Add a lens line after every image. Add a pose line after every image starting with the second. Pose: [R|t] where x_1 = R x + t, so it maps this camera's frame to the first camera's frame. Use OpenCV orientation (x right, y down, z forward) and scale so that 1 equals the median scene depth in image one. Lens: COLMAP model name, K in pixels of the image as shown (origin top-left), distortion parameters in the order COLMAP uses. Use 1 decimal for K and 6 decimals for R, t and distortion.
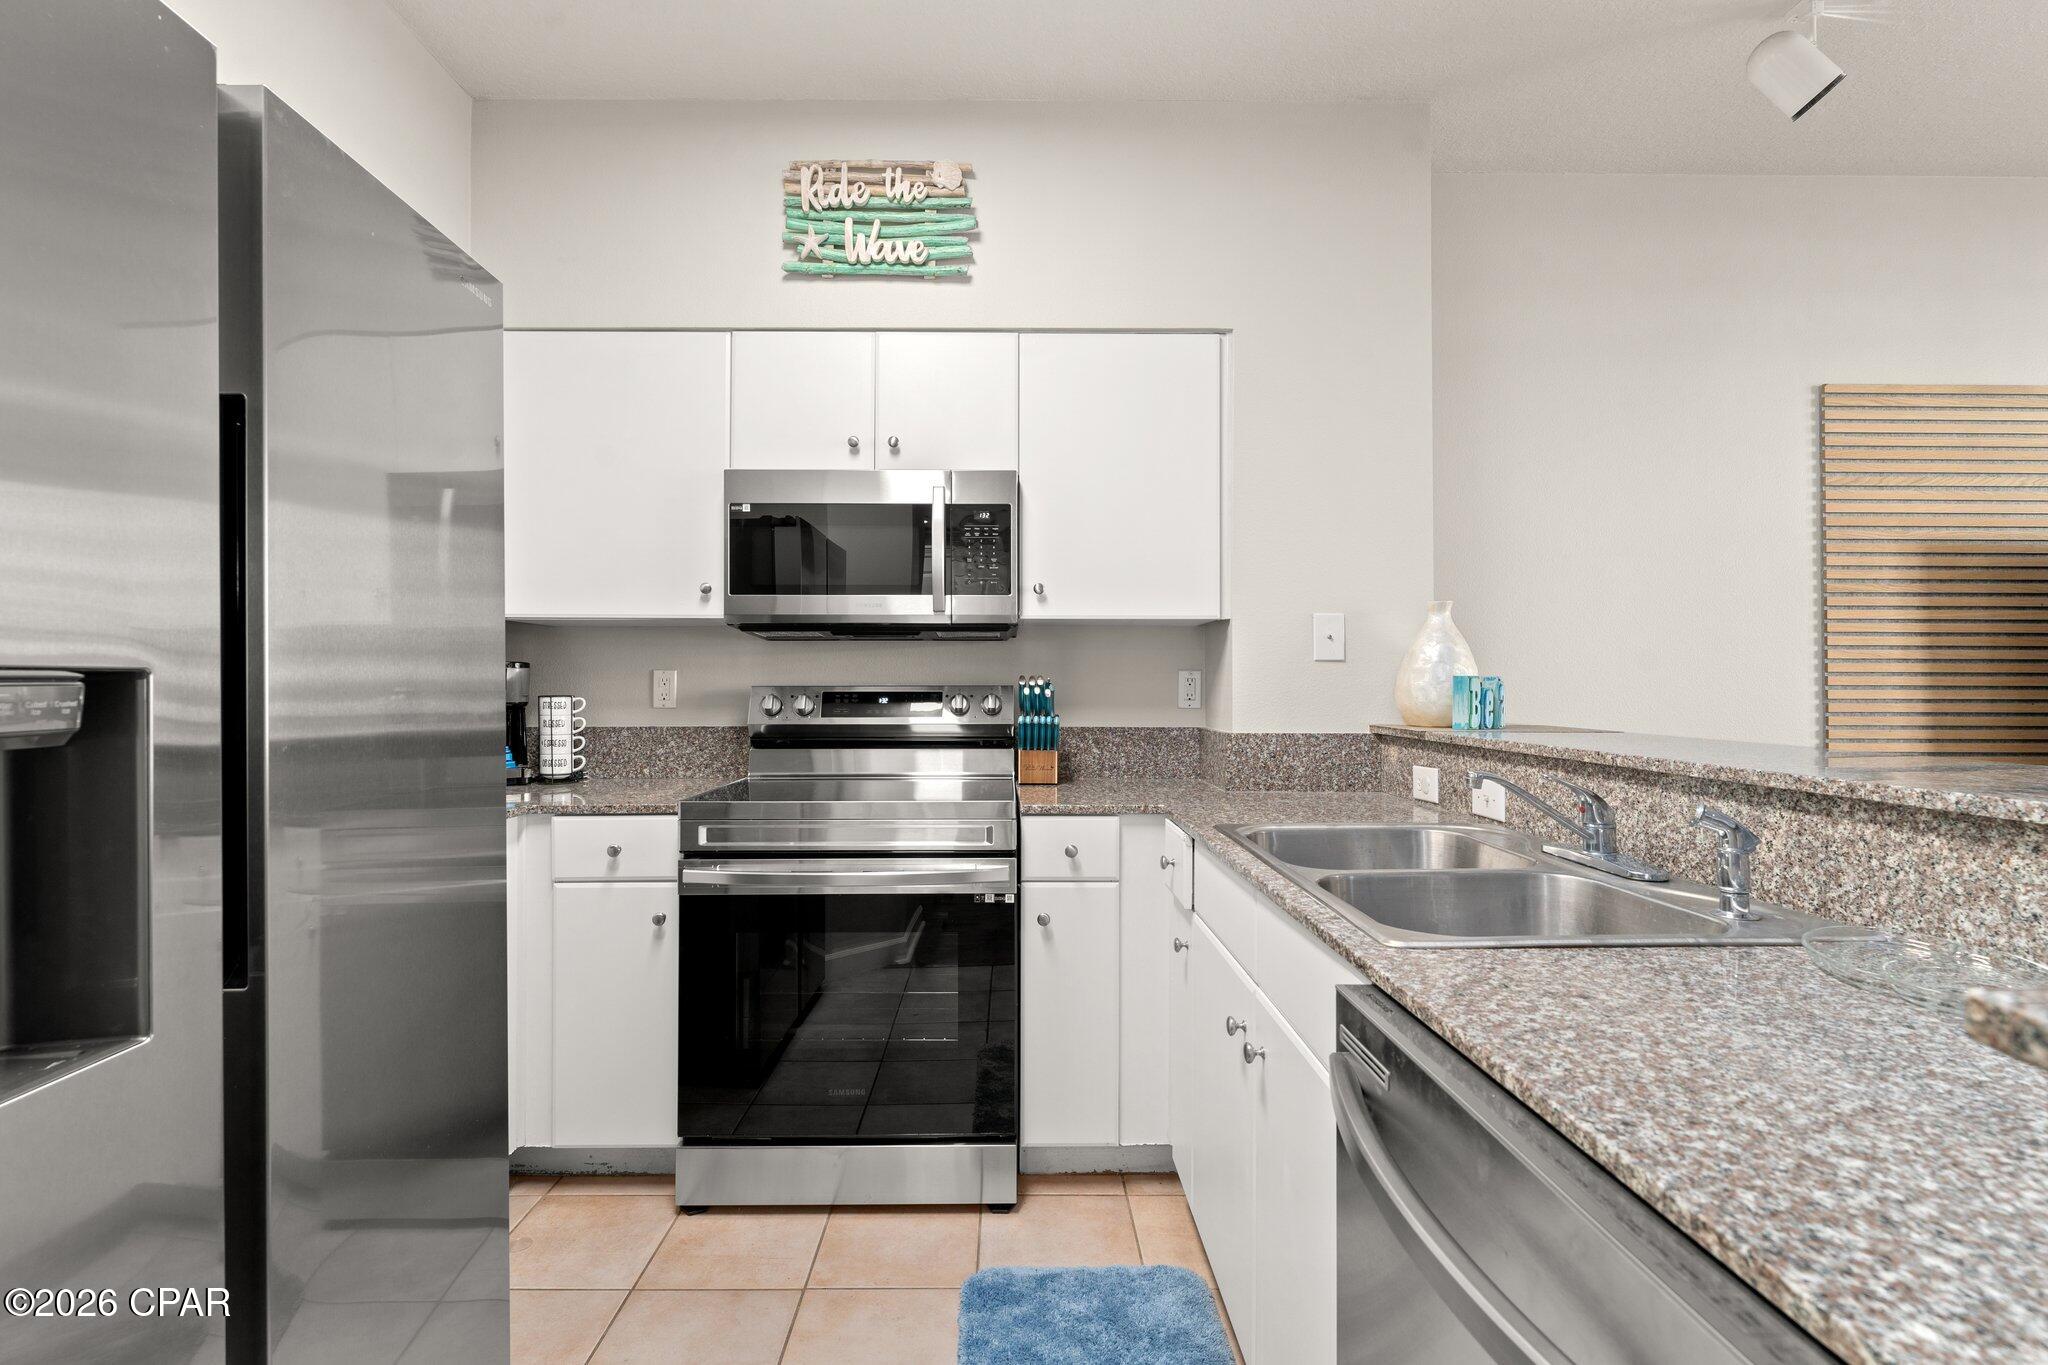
lens RADIAL K [[943.3, 0, 1022.0], [0, 943.3, 681.3], [0, 0, 1]] dist [-0.000998, -0.000235]
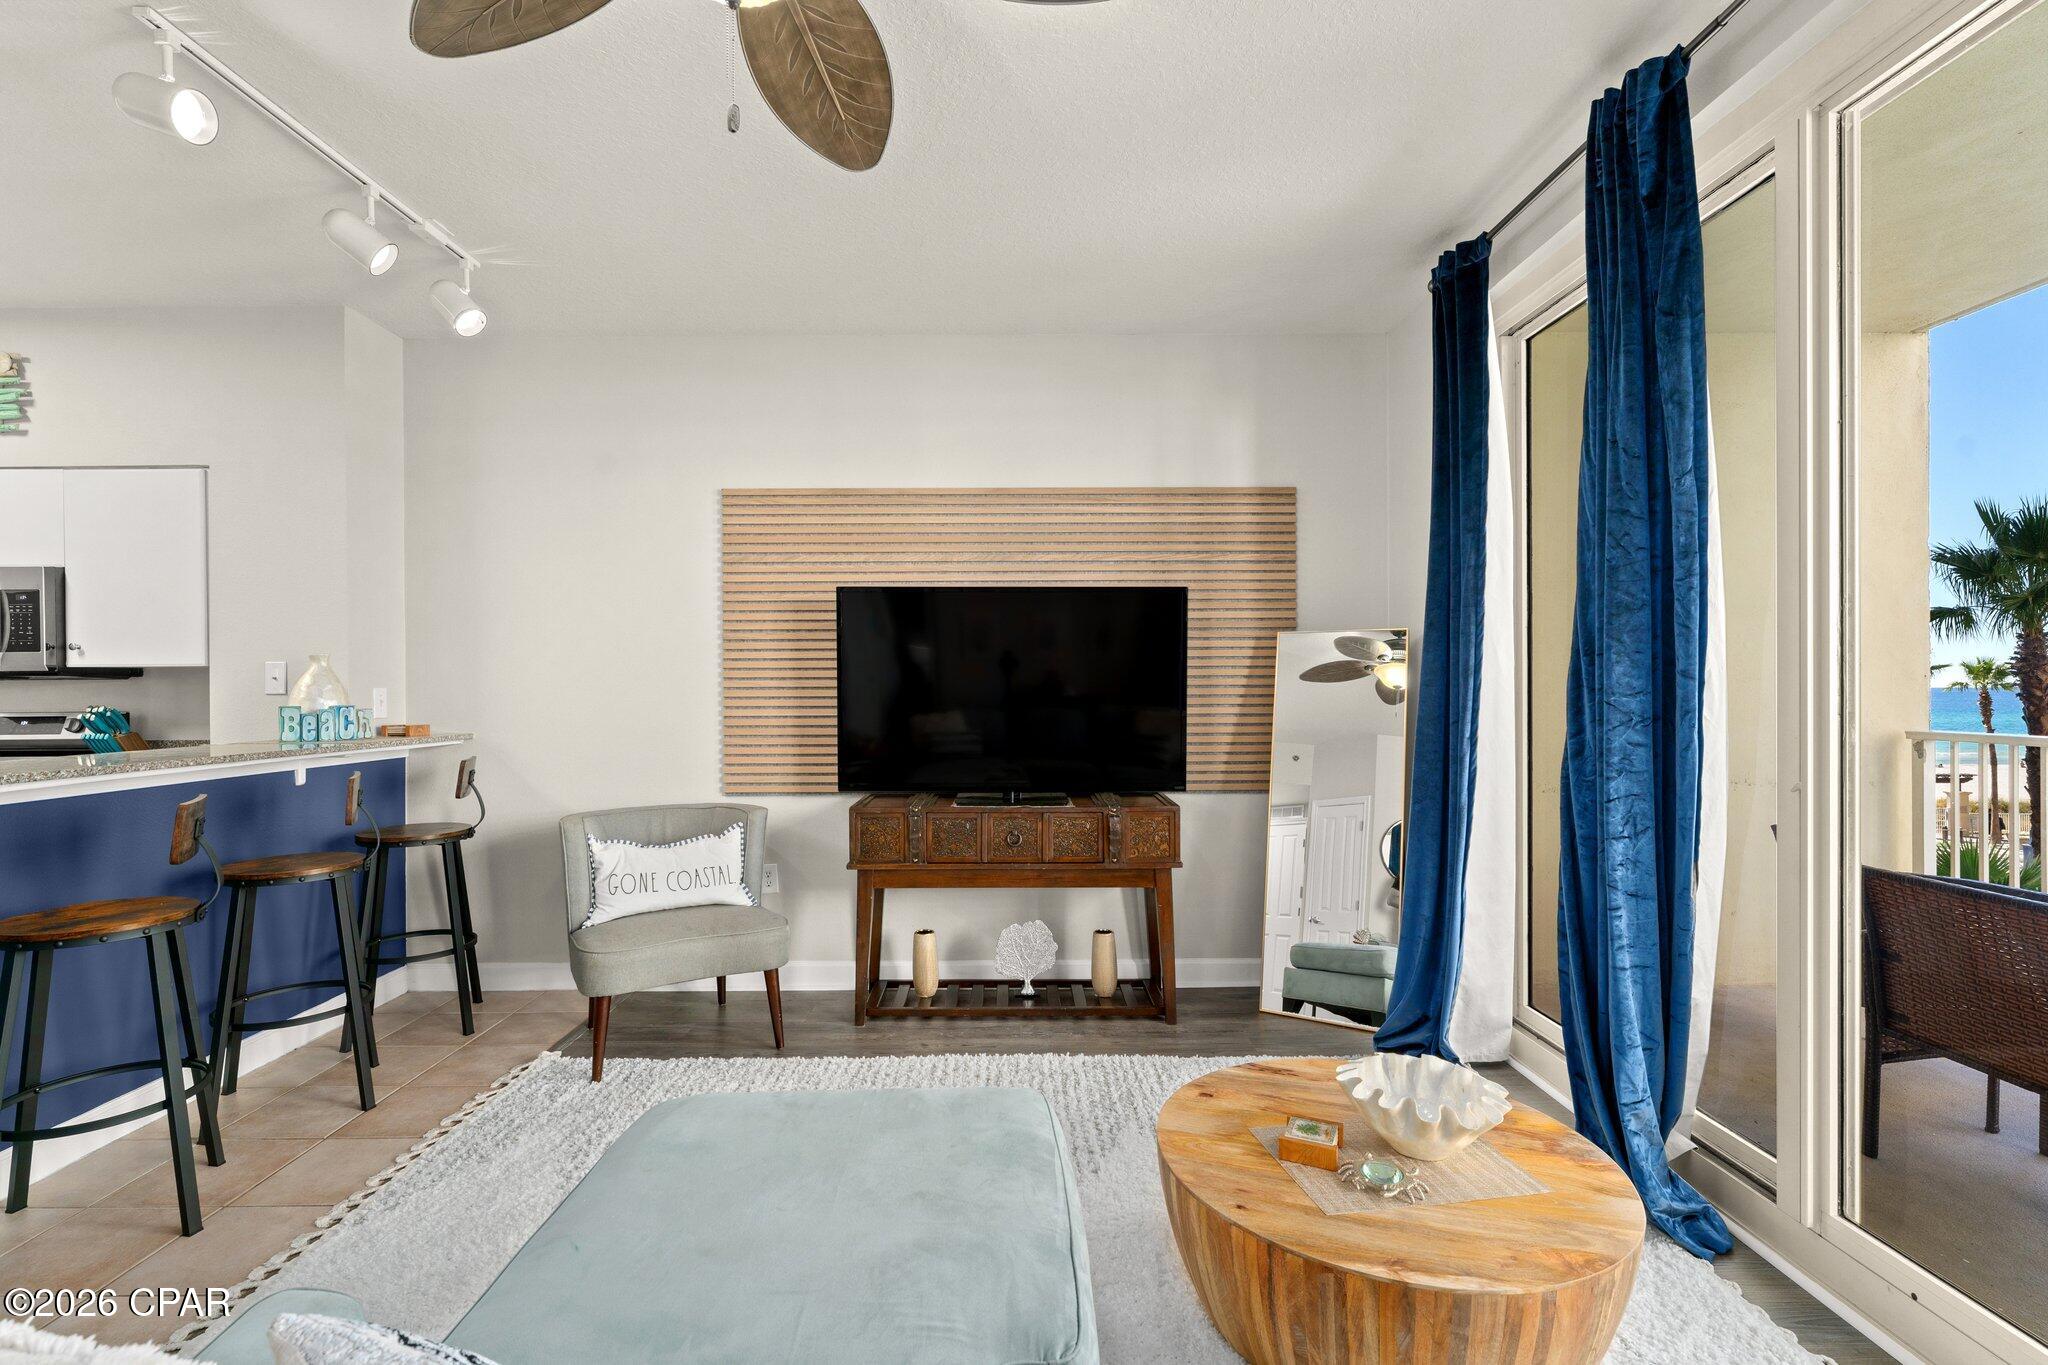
lens RADIAL K [[943.3, 0, 1023.6], [0, 943.3, 688.2], [0, 0, 1]] dist [-0.000998, -0.000235]
pose [[0.999949, -0.007749, -0.006522, 1.470250], [0.007775, 0.999962, 0.003927, -0.028459], [0.006491, -0.003977, 0.999971, -0.431860]]
